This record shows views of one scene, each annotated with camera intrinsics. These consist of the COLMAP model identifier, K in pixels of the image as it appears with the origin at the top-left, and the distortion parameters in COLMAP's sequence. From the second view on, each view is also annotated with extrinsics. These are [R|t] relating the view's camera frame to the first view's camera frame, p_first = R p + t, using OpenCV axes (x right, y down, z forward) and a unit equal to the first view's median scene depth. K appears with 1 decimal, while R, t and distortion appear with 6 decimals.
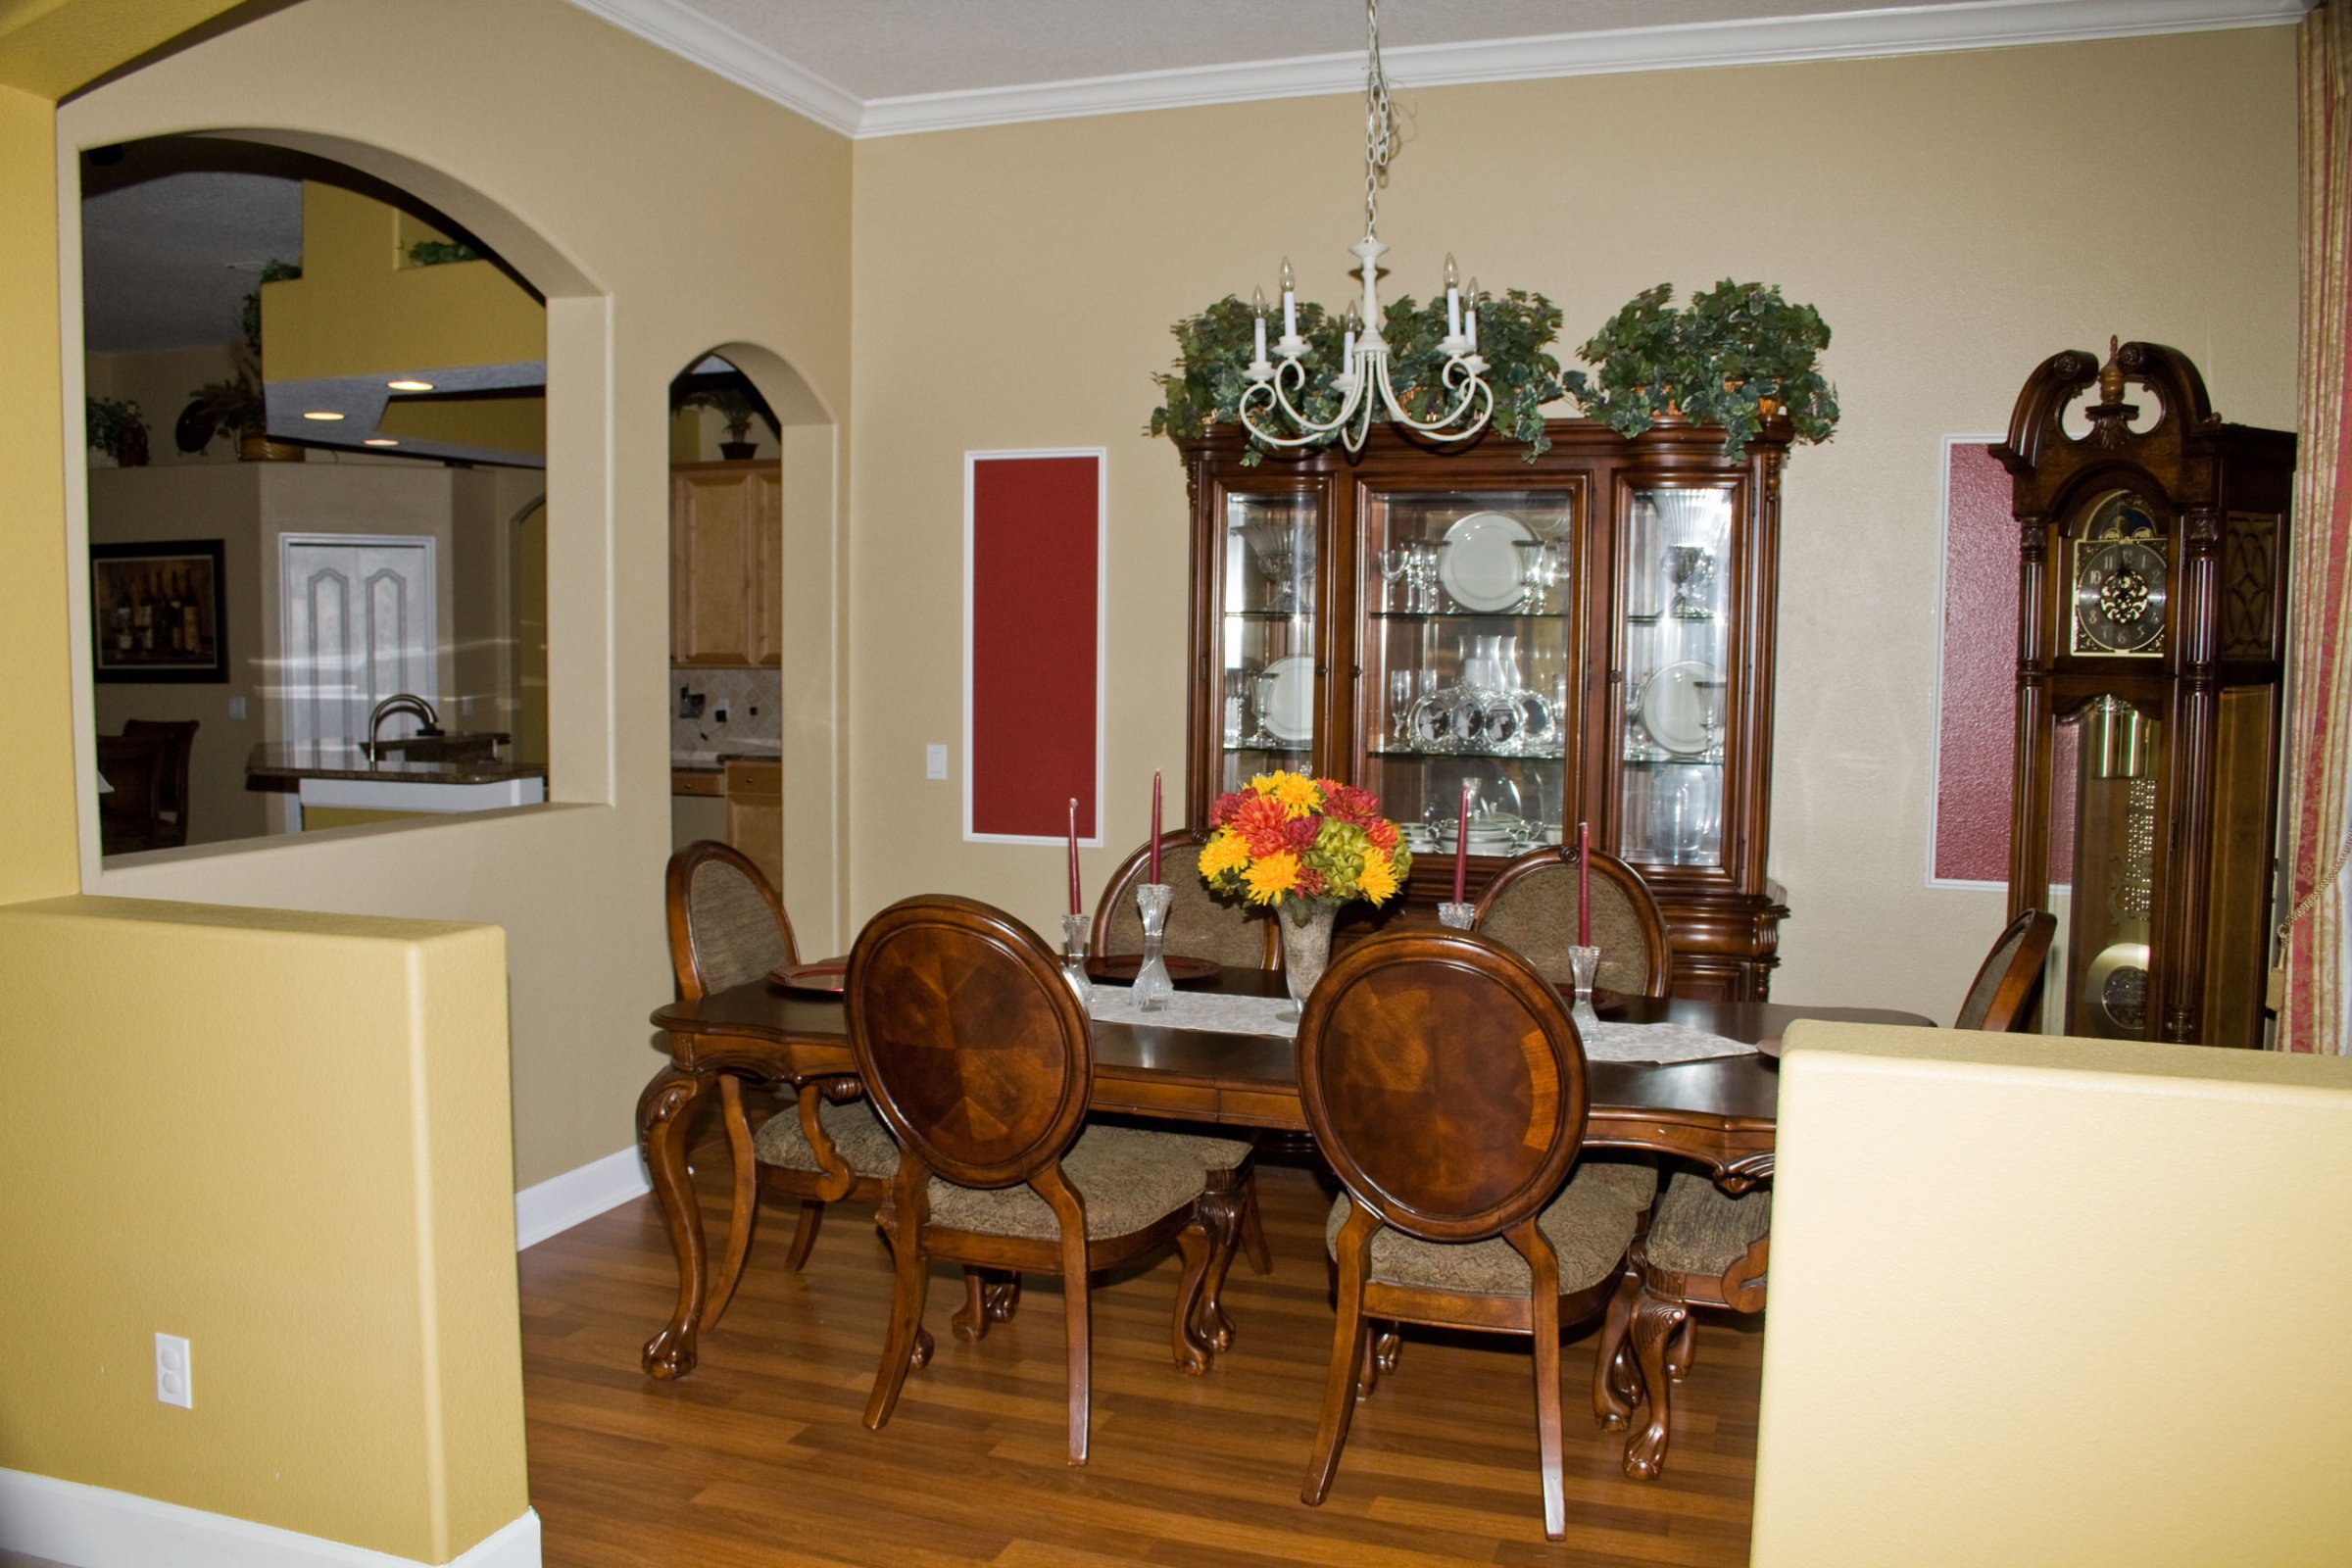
lens RADIAL K [[1916.4, 0, 1161.2], [0, 1916.4, 787.0], [0, 0, 1]] dist [-0.157008, 0.129851]
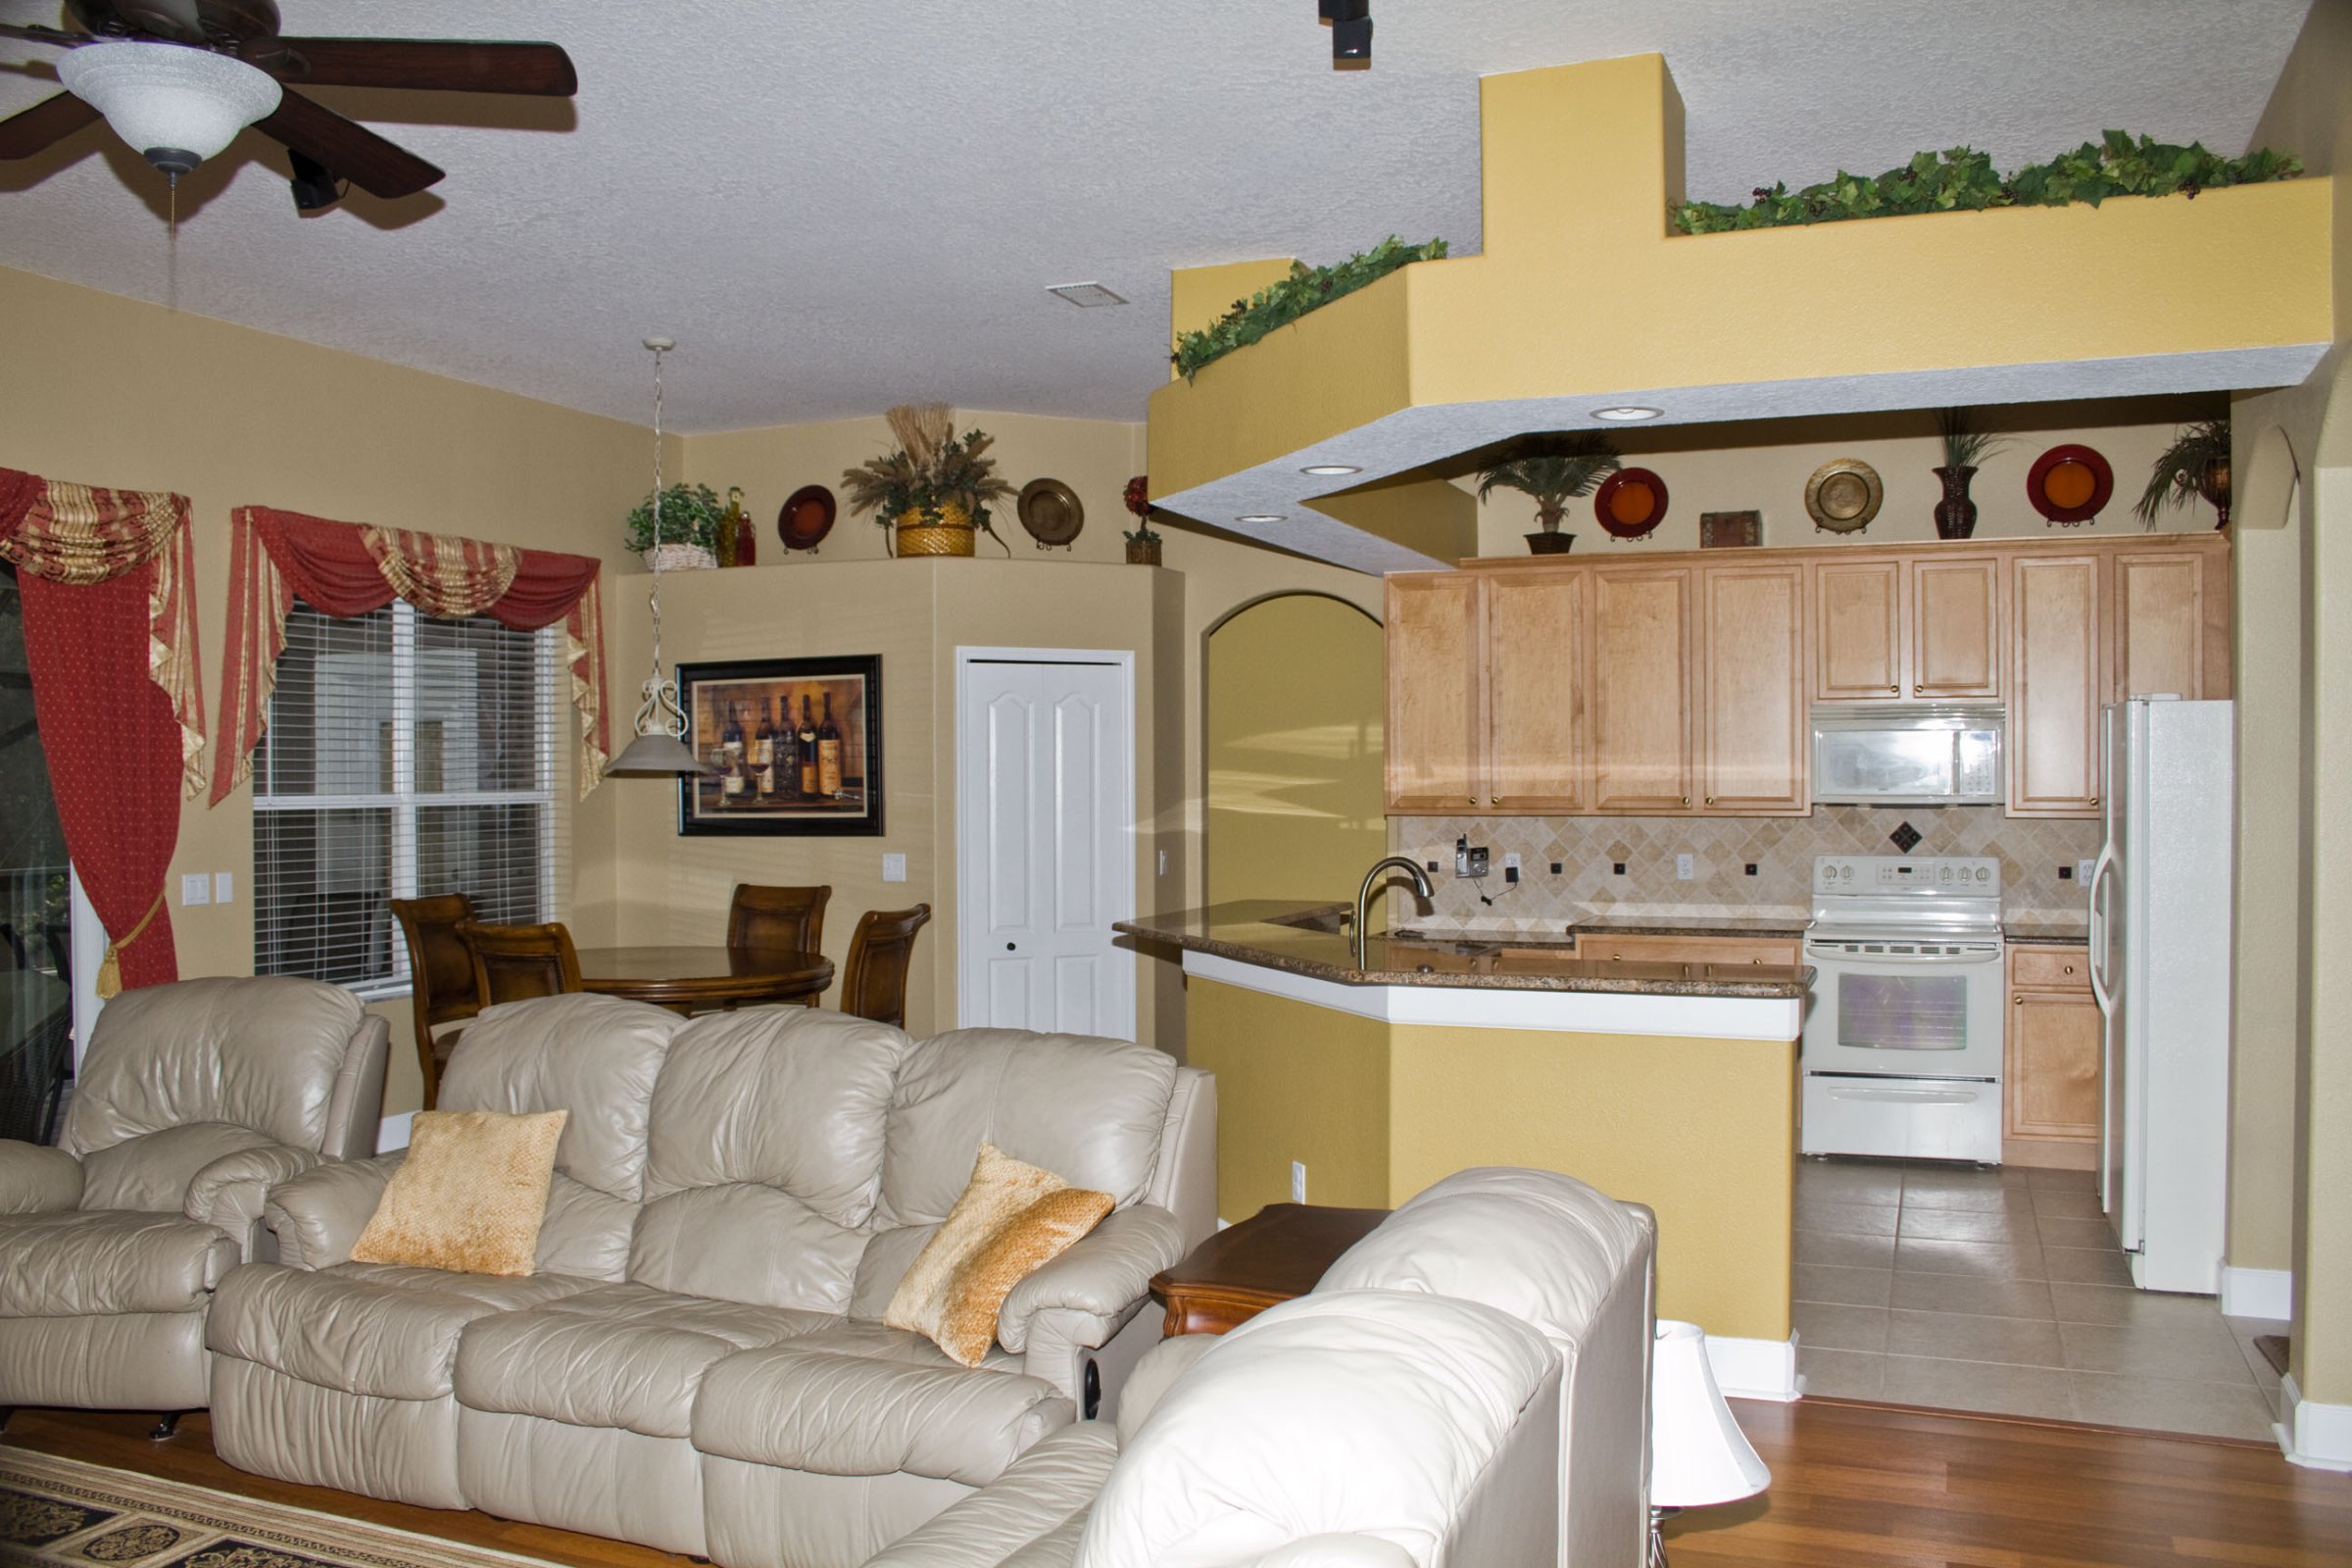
lens RADIAL K [[1916.4, 0, 1161.2], [0, 1916.4, 787.0], [0, 0, 1]] dist [-0.157008, 0.129851]
pose [[0.998606, -0.009842, -0.051848, -0.338855], [0.006223, 0.997562, -0.069506, -0.019460], [0.052406, 0.069086, 0.996233, 0.193873]]
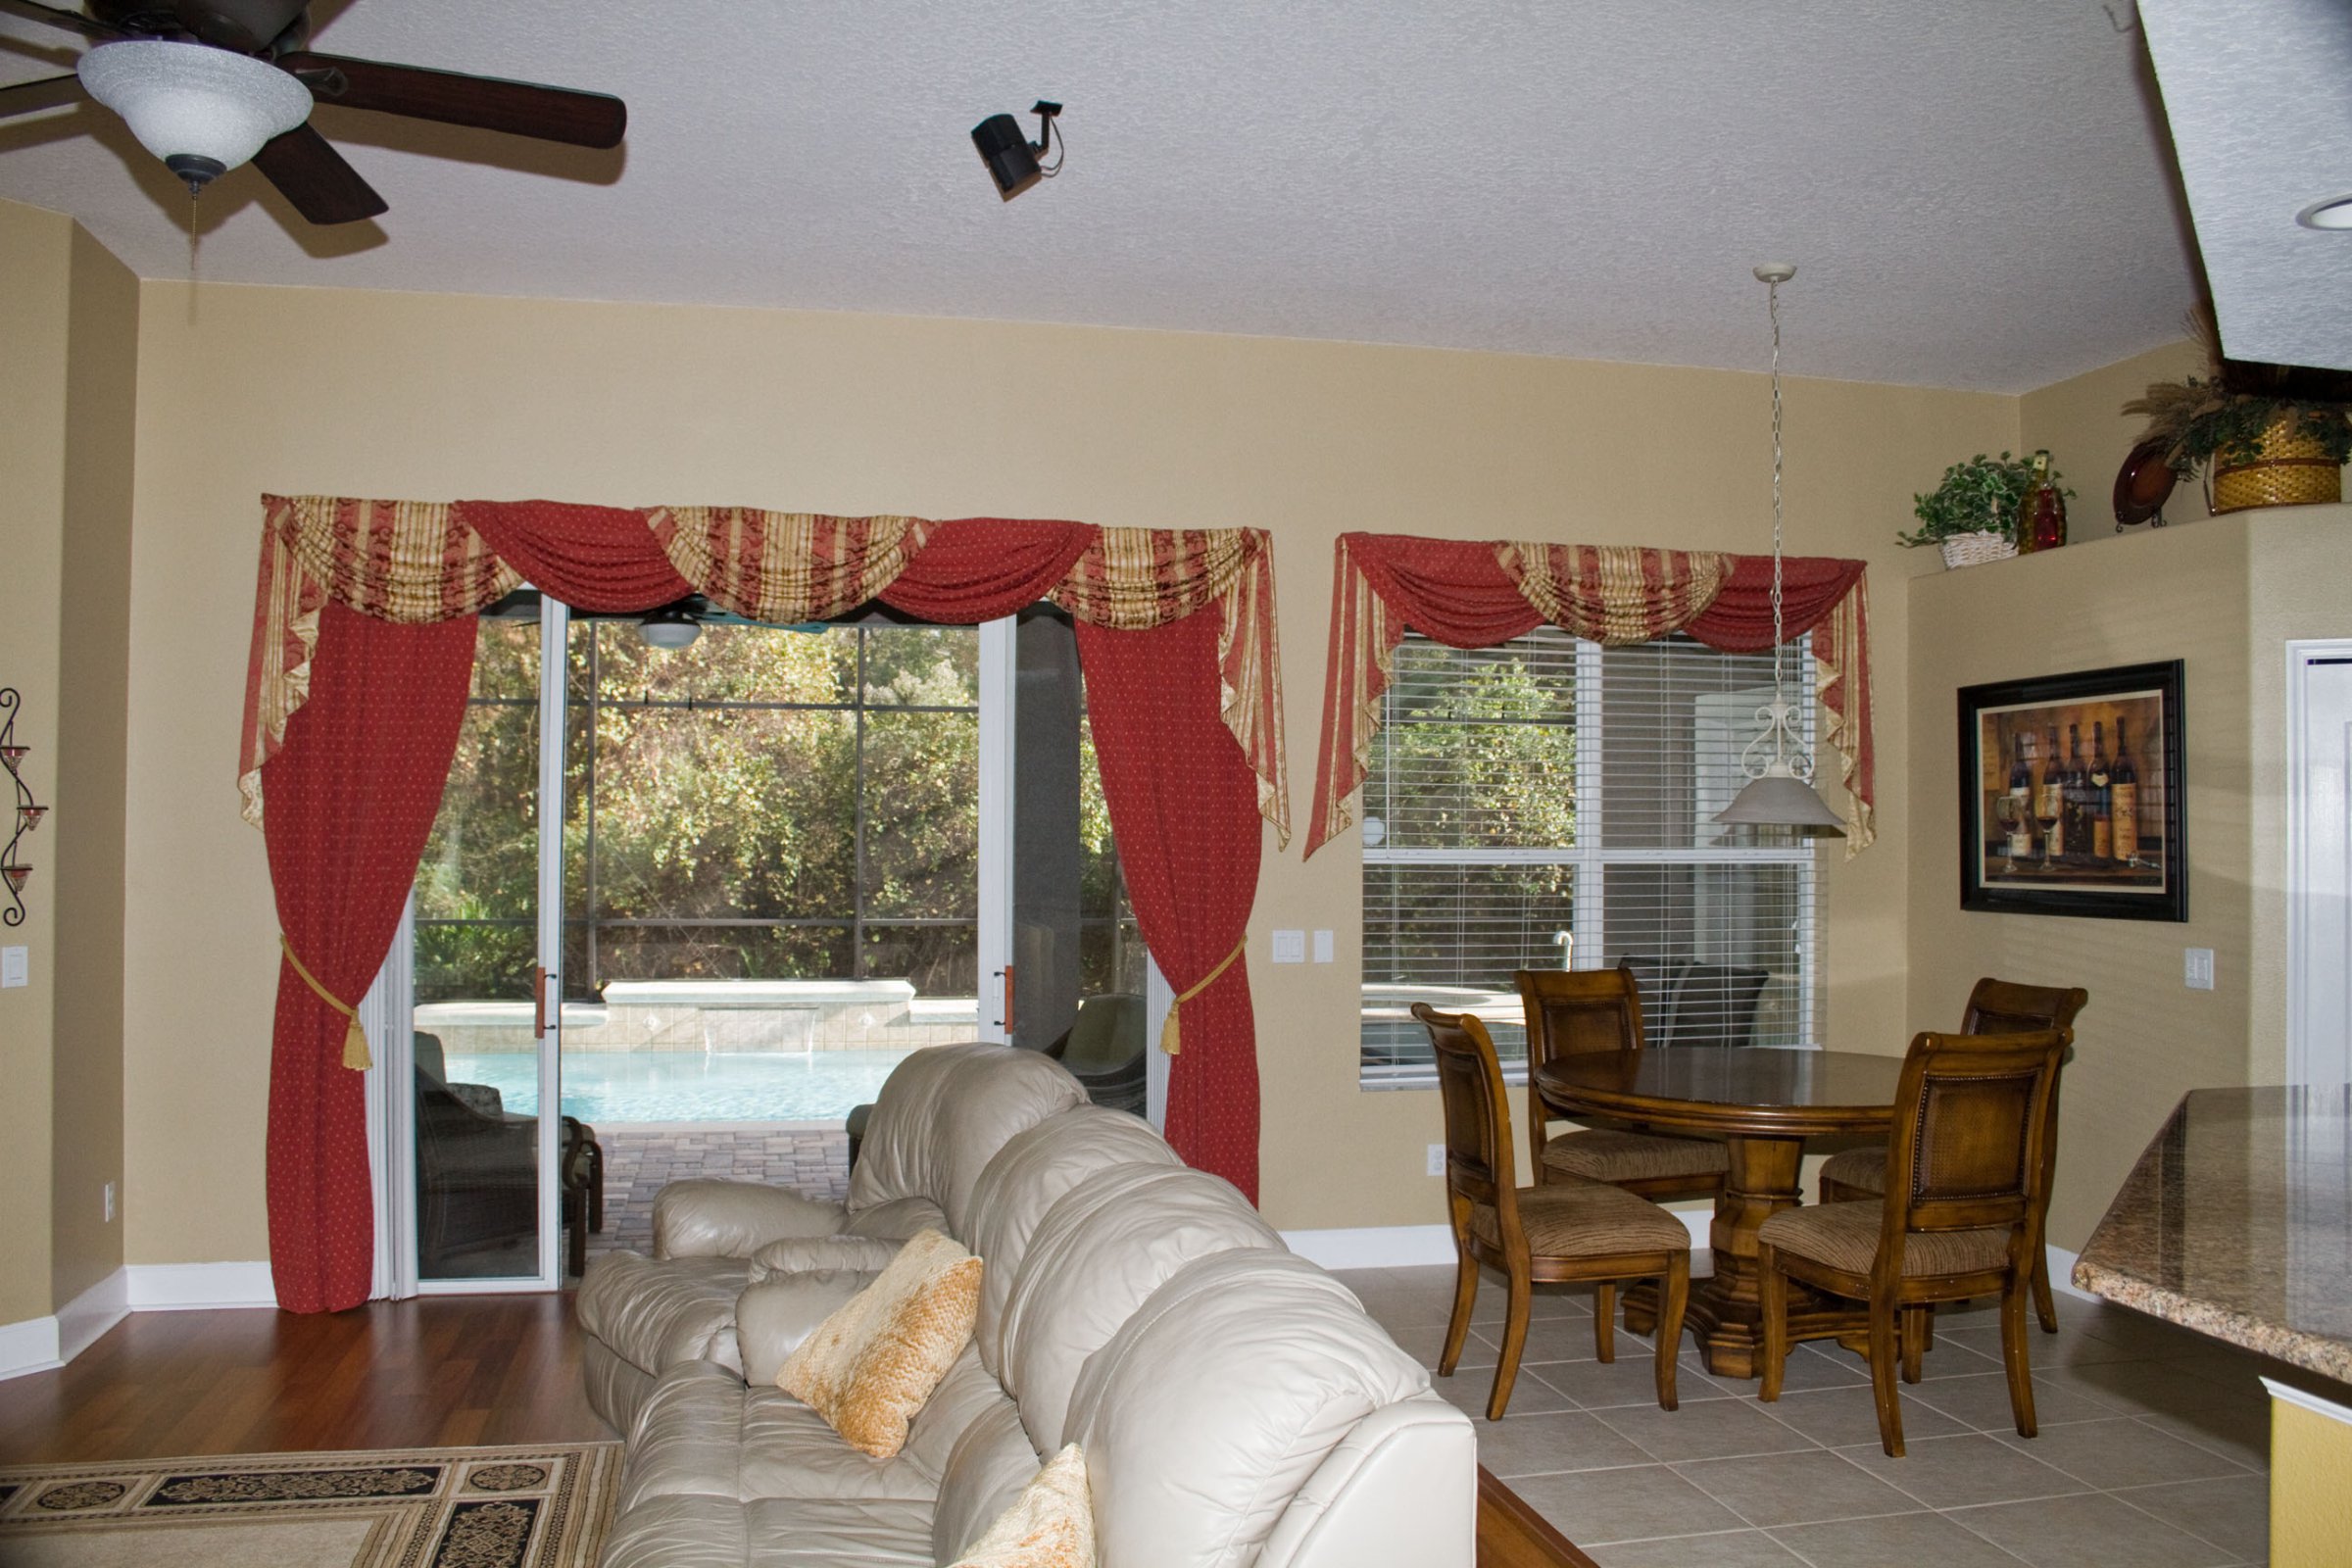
lens RADIAL K [[1916.4, 0, 1161.2], [0, 1916.4, 787.0], [0, 0, 1]] dist [-0.157008, 0.129851]
pose [[0.531460, -0.018662, -0.846878, -0.200642], [-0.068866, 0.995496, -0.065154, -0.039075], [0.844280, 0.092948, 0.527781, 0.451242]]
